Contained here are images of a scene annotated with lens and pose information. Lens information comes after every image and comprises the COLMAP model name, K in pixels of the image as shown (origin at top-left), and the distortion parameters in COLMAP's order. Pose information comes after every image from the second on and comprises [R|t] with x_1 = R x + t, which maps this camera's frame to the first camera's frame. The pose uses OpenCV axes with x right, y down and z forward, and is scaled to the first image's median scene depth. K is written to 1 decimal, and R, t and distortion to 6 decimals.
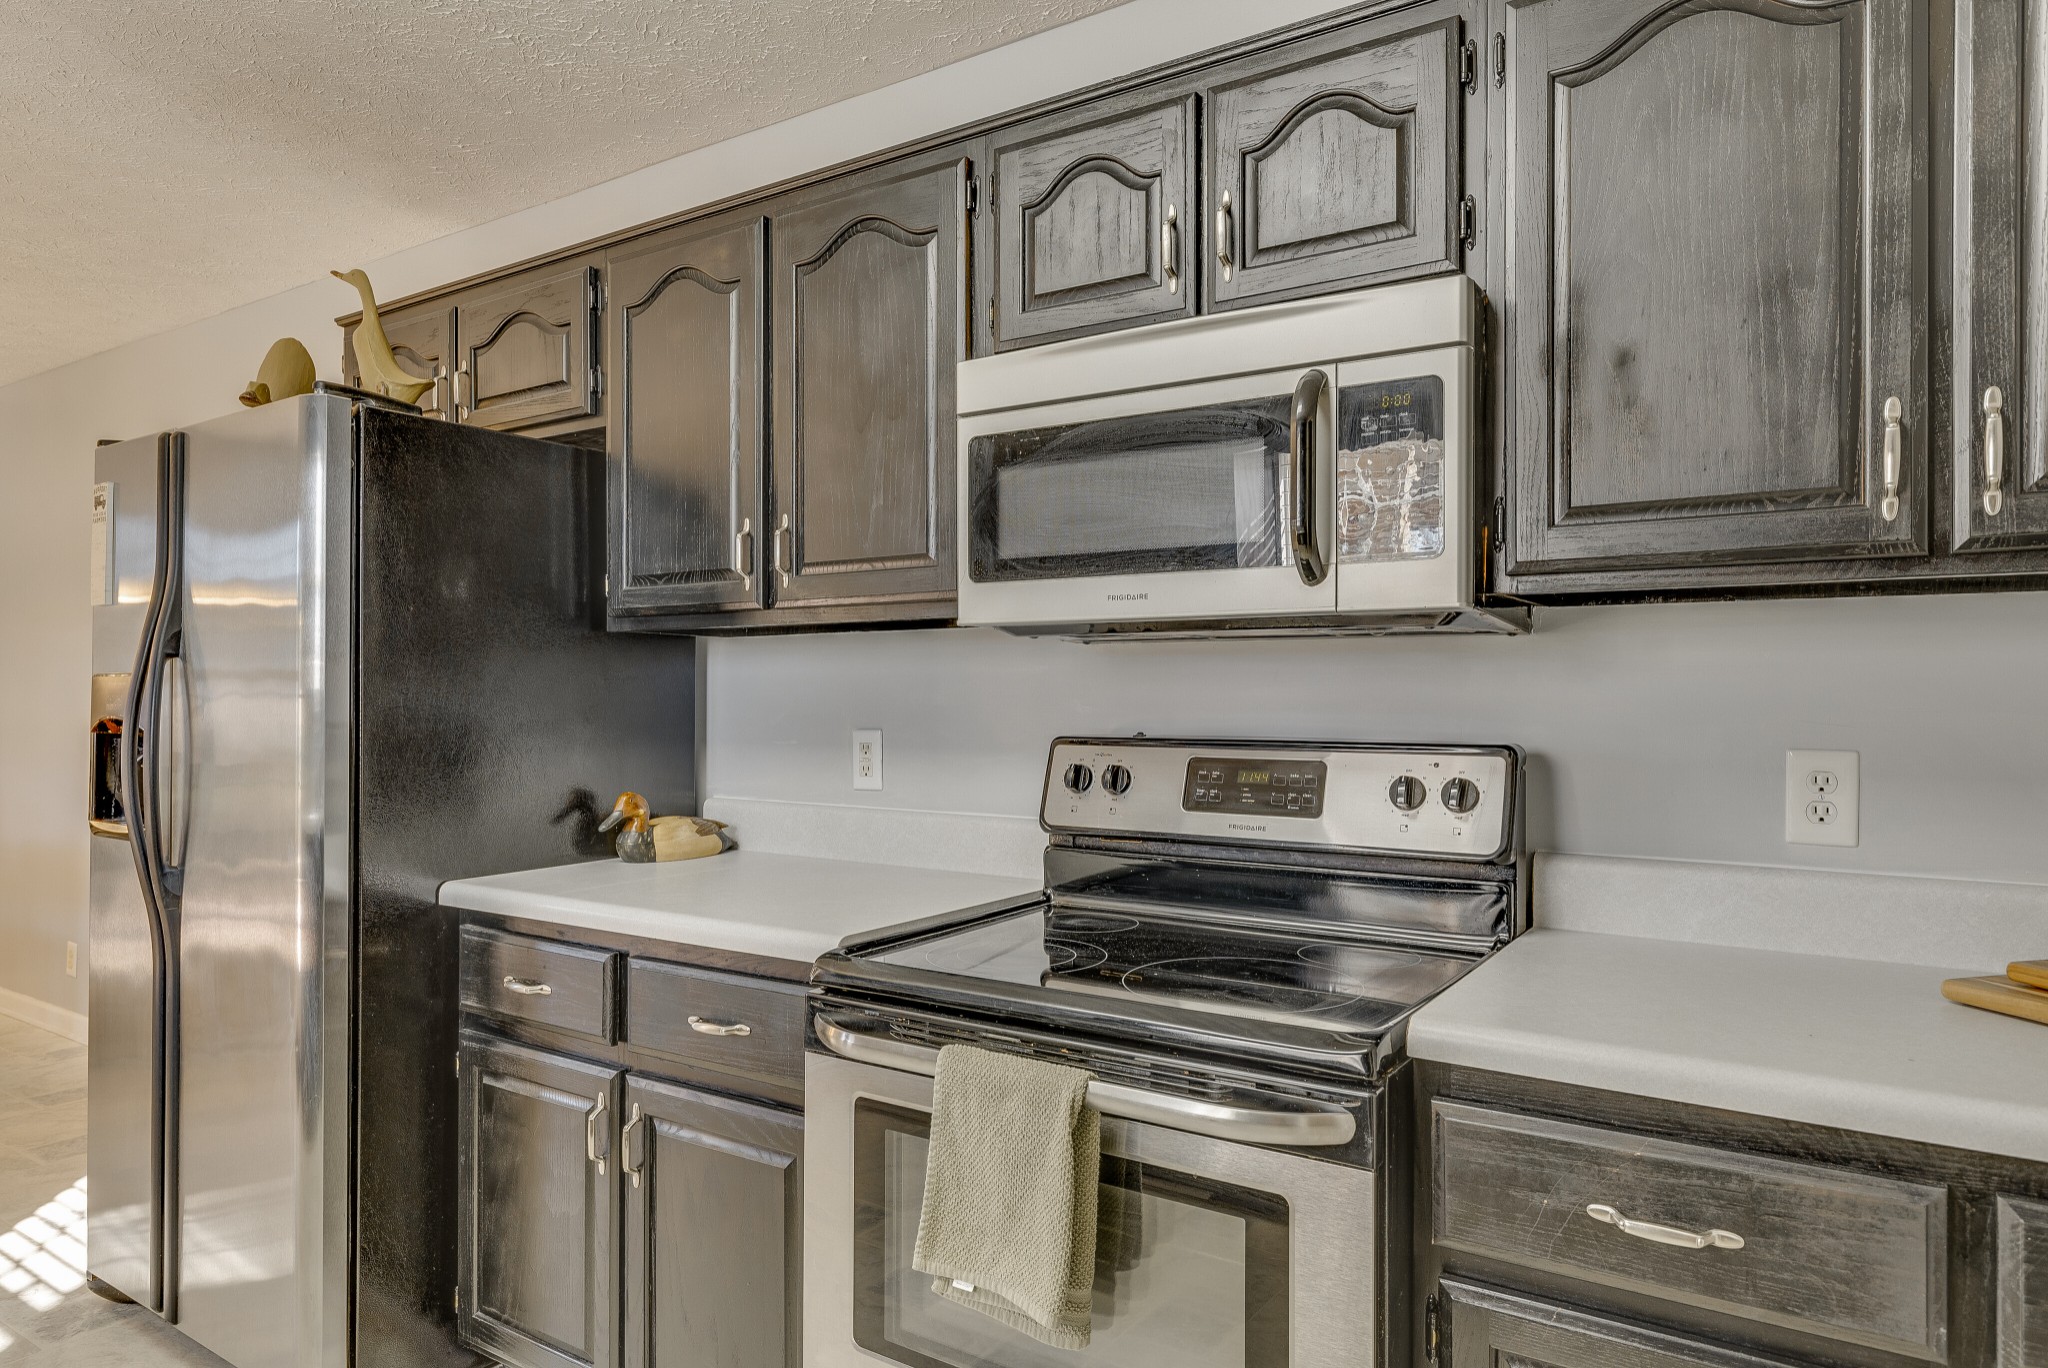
lens RADIAL K [[1246.9, 0, 1024.0], [0, 1246.9, 684.0], [0, 0, 1]] dist [-0.000418, 0.001331]
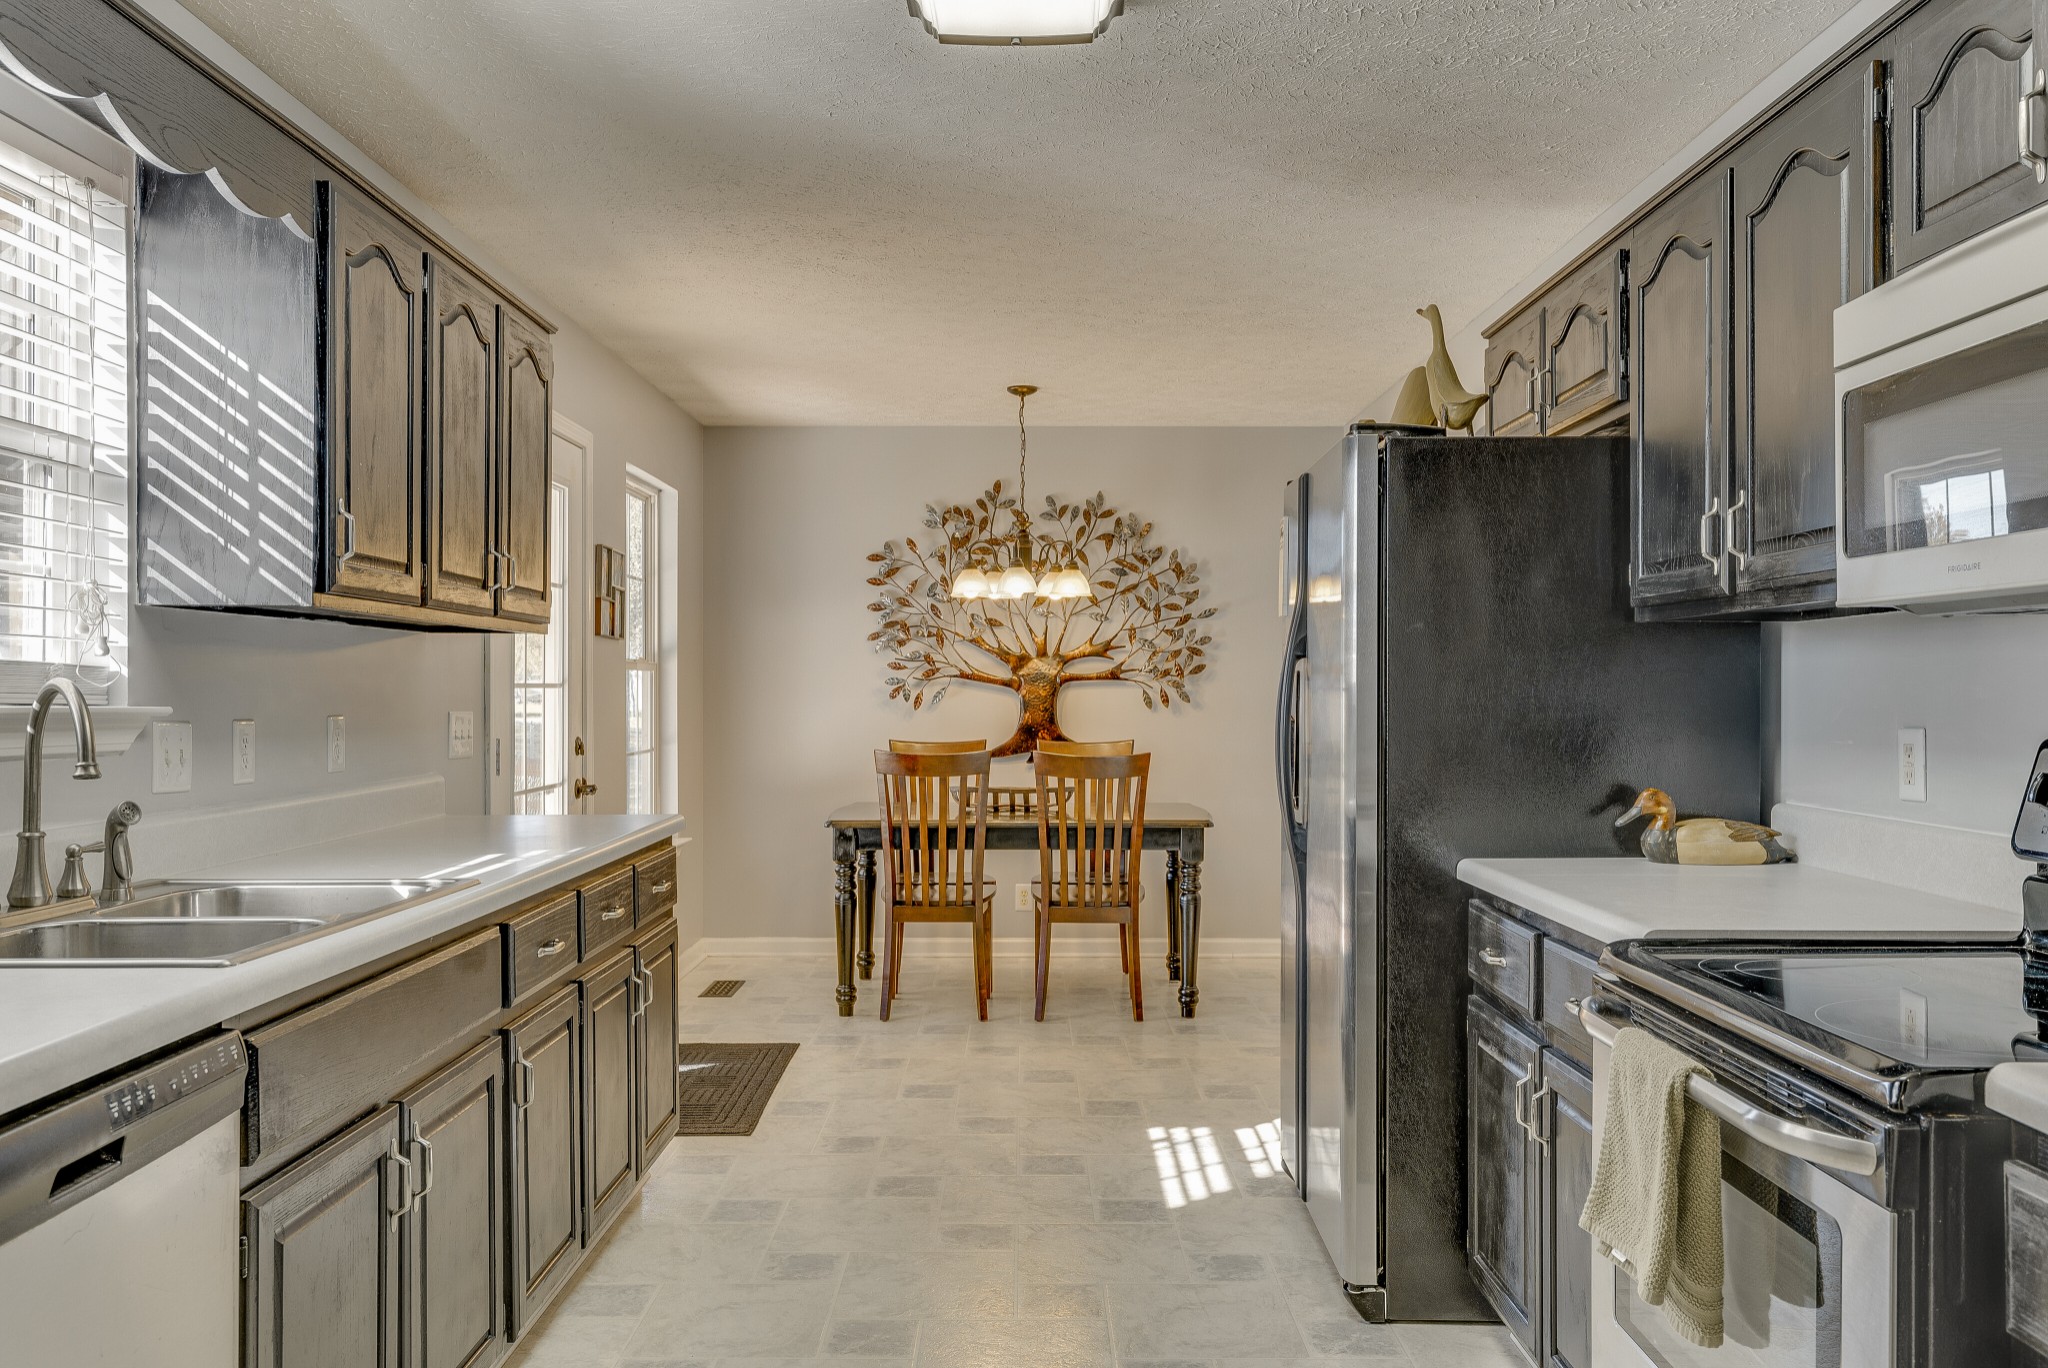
lens RADIAL K [[1578.2, 0, 1024.0], [0, 1578.2, 684.0], [0, 0, 1]] dist [-0.005408, 0.003271]
pose [[0.548528, -0.006293, -0.836109, 0.440972], [0.010584, 0.999944, -0.000583, 0.001586], [0.836065, -0.008529, 0.548564, -0.072214]]
